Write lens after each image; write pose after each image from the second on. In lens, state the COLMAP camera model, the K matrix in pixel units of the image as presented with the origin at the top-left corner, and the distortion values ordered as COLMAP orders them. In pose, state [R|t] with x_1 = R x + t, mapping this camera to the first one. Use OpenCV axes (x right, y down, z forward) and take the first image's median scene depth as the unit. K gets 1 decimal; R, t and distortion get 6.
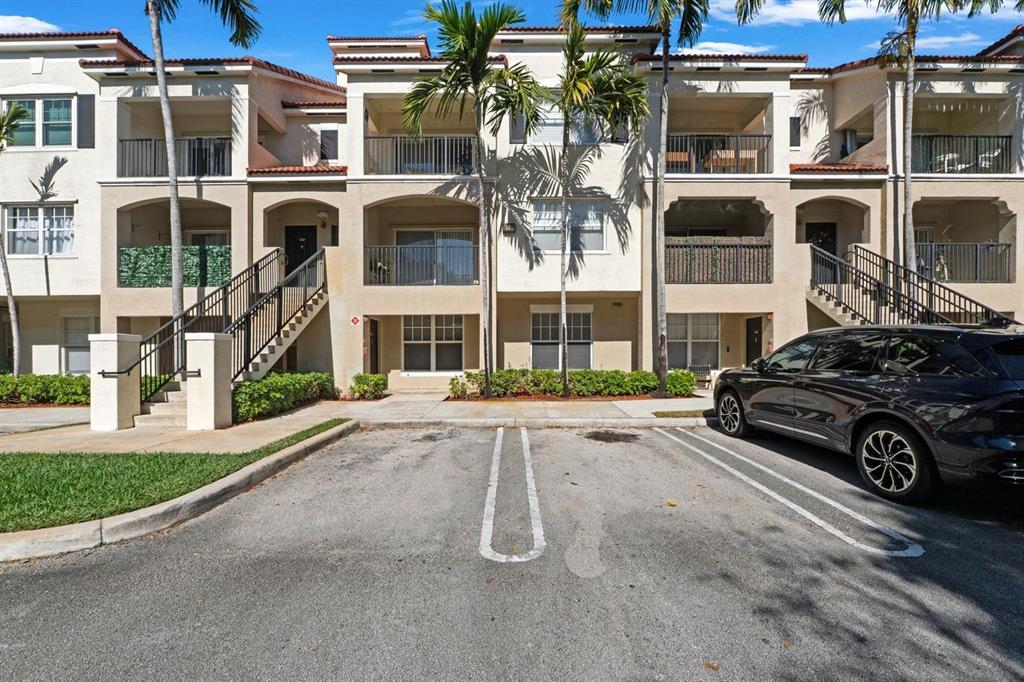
lens RADIAL K [[483.2, 0, 514.9], [0, 483.2, 349.1], [0, 0, 1]] dist [0.000742, -0.001164]
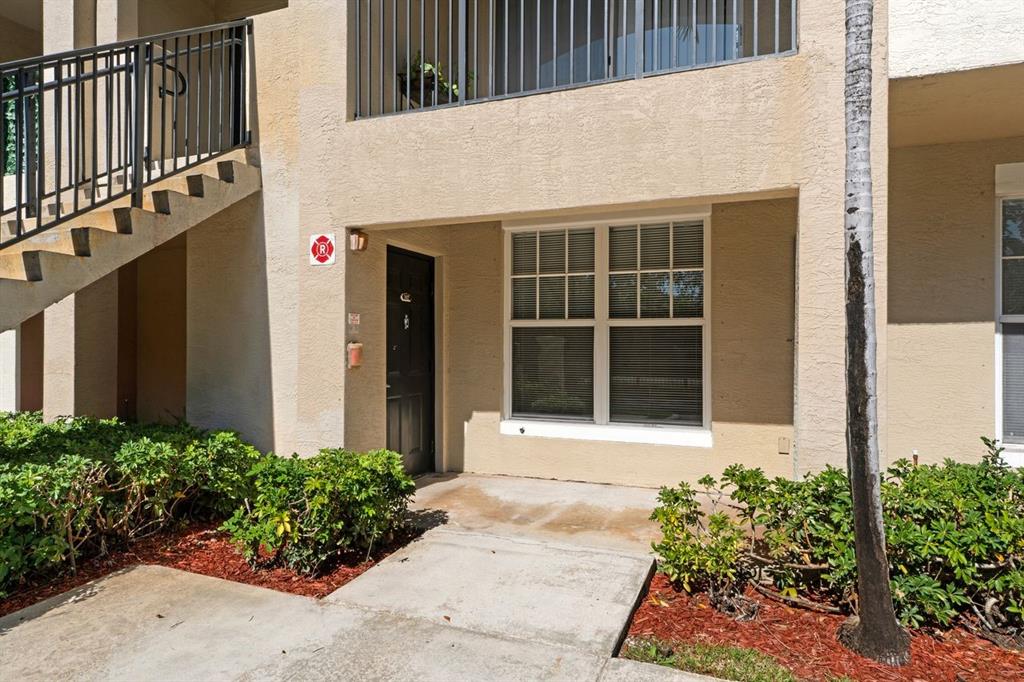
lens RADIAL K [[655.8, 0, 517.5], [0, 655.8, 337.5], [0, 0, 1]] dist [-0.002393, -0.000885]
pose [[0.939077, 0.003675, -0.343687, -0.079890], [-0.002244, 0.999987, 0.004561, -0.007303], [0.343699, -0.003512, 0.939073, 0.605897]]
